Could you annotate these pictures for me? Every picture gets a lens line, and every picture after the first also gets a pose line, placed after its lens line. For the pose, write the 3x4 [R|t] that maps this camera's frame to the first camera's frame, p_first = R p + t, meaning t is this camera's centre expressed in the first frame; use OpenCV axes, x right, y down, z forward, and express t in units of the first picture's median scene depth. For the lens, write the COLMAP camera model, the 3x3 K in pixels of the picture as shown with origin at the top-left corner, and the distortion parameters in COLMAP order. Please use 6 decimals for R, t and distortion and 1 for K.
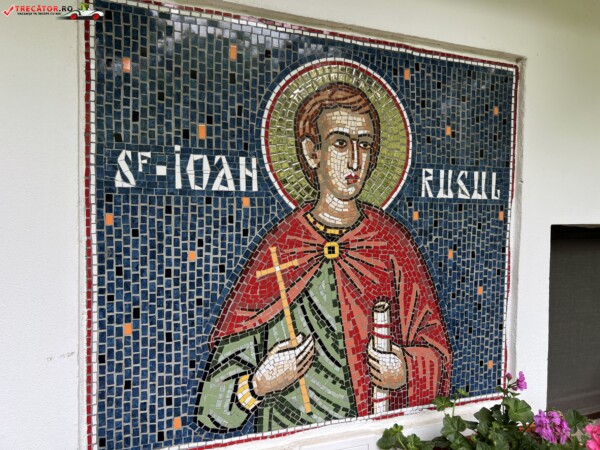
lens RADIAL K [[456.2, 0, 300.5], [0, 456.2, 224.7], [0, 0, 1]] dist [0.043257, -0.041759]
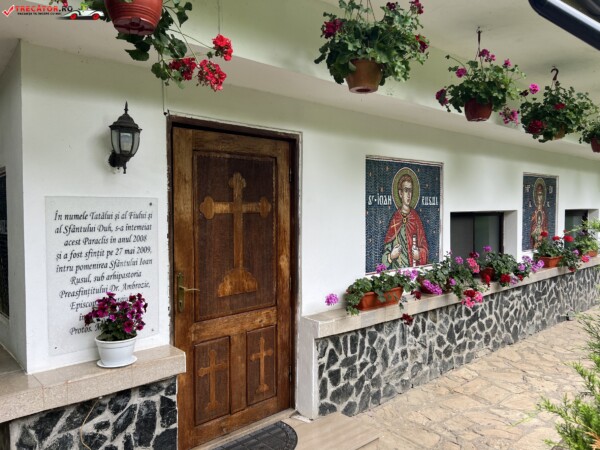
lens RADIAL K [[456.2, 0, 299.9], [0, 456.2, 224.1], [0, 0, 1]] dist [0.043257, -0.041759]
pose [[0.943438, -0.031314, 0.330068, -1.910382], [0.028795, 0.999507, 0.012522, 0.017744], [-0.330297, -0.002310, 0.943874, -2.142444]]
